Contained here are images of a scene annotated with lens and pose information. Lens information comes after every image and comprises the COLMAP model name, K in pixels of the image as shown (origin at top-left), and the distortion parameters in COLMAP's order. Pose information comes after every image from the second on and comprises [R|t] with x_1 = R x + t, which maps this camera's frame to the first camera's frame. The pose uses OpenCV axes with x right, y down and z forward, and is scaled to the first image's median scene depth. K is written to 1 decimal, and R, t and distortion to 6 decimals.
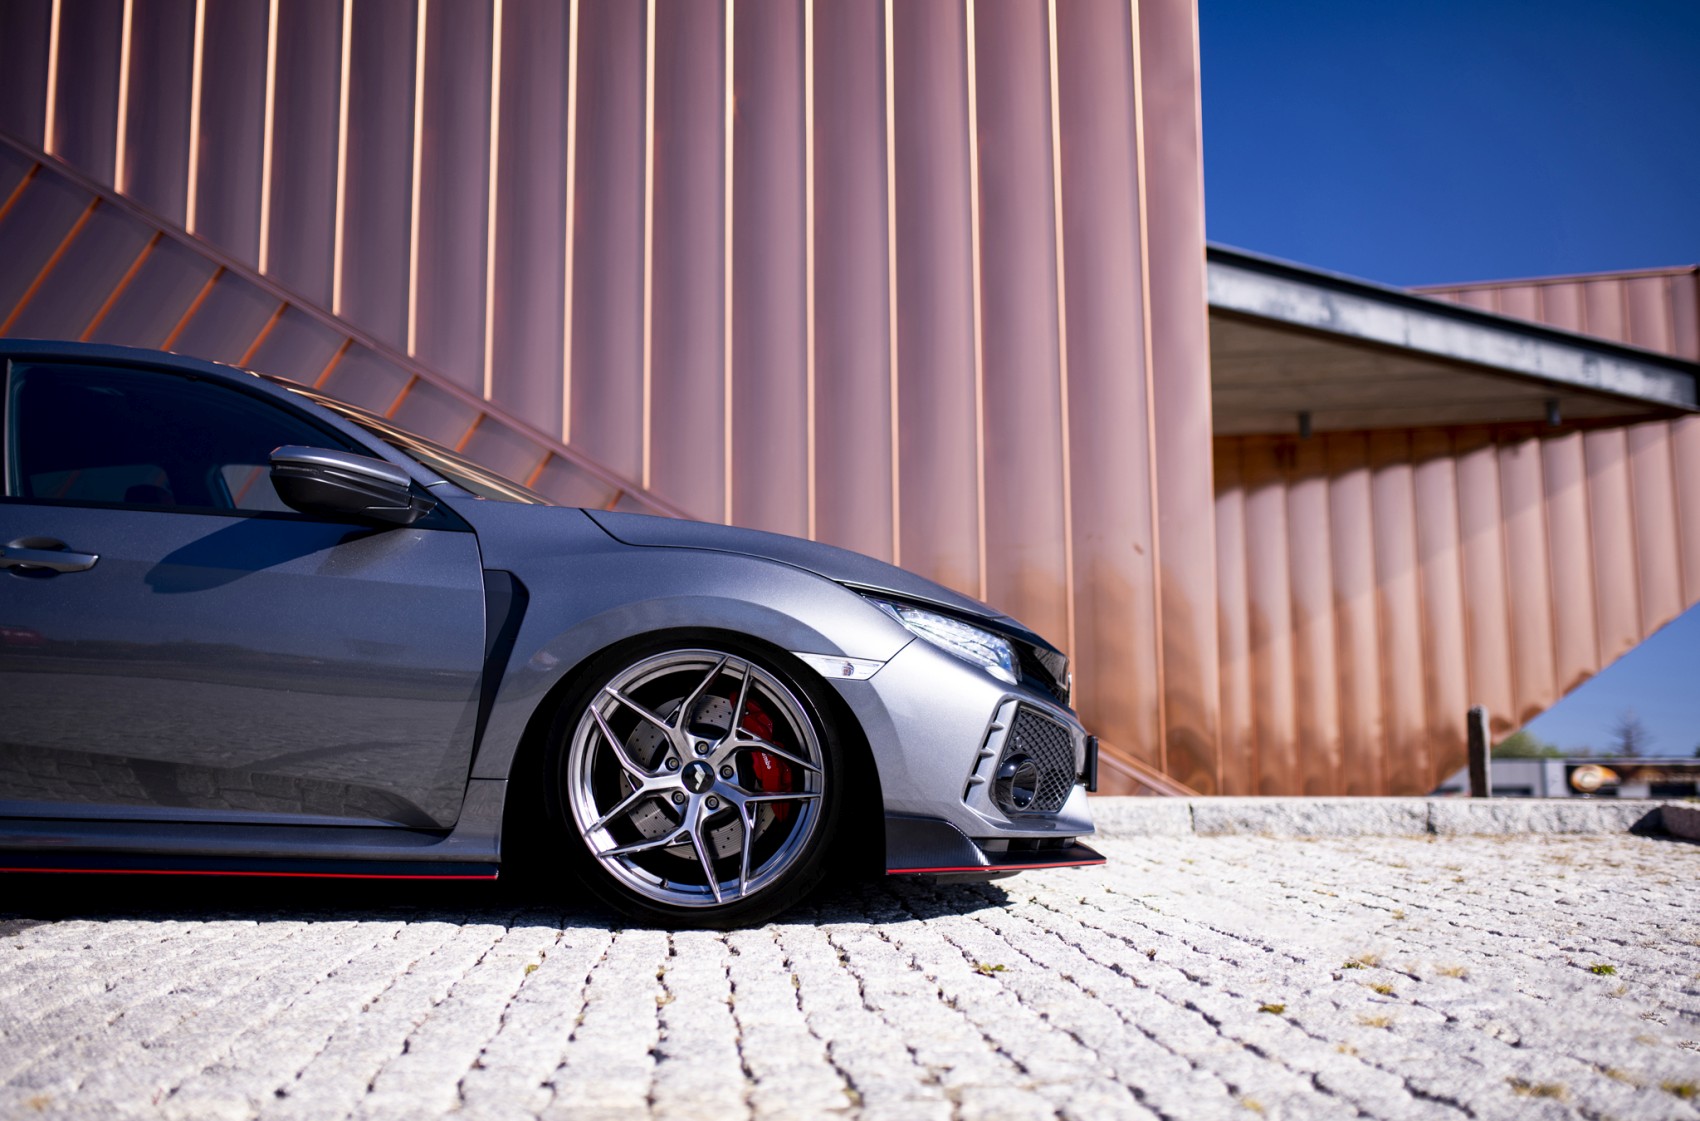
lens RADIAL K [[1734.9, 0, 855.9], [0, 1734.9, 562.0], [0, 0, 1]] dist [0.026952, 0.000000]
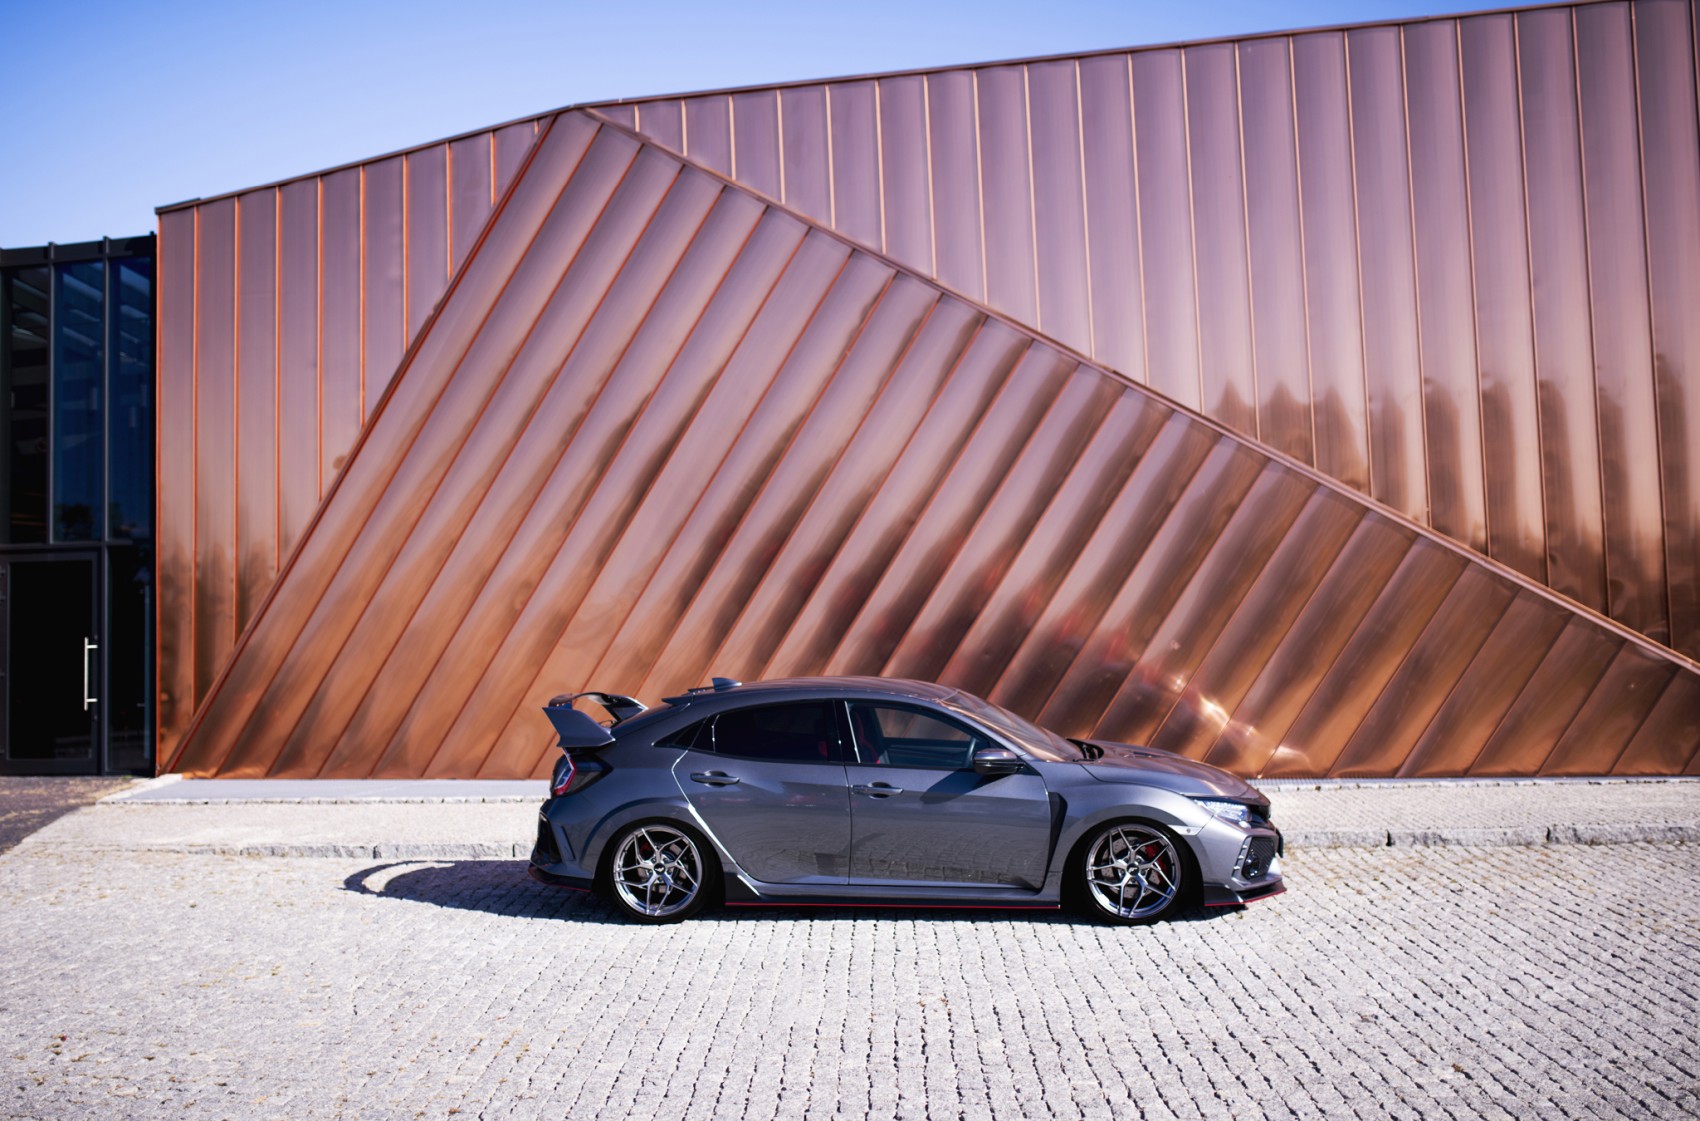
lens RADIAL K [[1734.9, 0, 858.4], [0, 1734.9, 554.5], [0, 0, 1]] dist [0.026952, 0.000000]
pose [[0.993956, -0.030625, -0.105418, -0.211794], [0.037481, 0.997266, 0.063680, -0.547964], [0.103179, -0.067247, 0.992387, -1.680425]]
